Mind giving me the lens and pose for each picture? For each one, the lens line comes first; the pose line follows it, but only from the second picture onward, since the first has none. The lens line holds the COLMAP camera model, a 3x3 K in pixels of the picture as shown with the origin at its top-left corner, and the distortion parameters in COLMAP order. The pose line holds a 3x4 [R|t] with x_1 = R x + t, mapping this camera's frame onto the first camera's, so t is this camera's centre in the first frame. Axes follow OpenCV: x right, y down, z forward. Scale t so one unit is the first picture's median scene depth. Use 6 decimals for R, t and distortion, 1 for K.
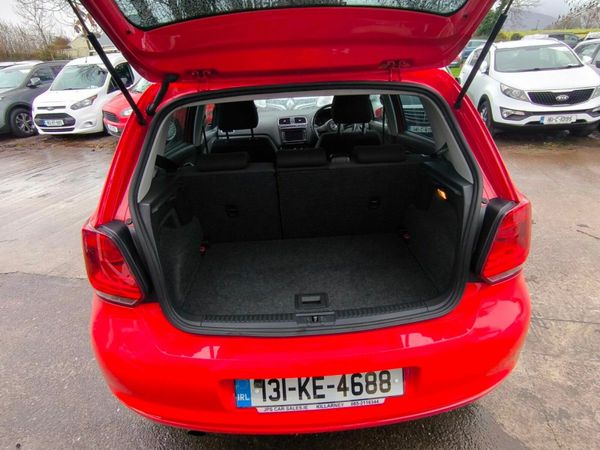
lens RADIAL K [[342.1, 0, 301.8], [0, 342.1, 226.7], [0, 0, 1]] dist [-0.008655, 0.002177]
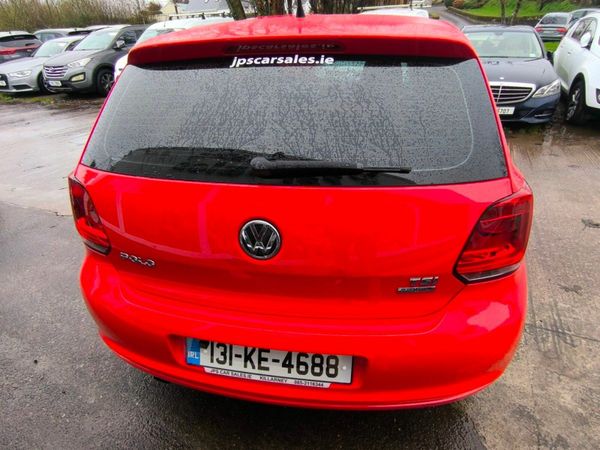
lens RADIAL K [[342.1, 0, 301.8], [0, 342.1, 226.7], [0, 0, 1]] dist [-0.008655, 0.002177]
pose [[0.977908, 0.117720, -0.172738, 0.280572], [-0.105106, 0.991200, 0.080470, -0.003429], [0.180691, -0.060536, 0.981675, 0.067293]]
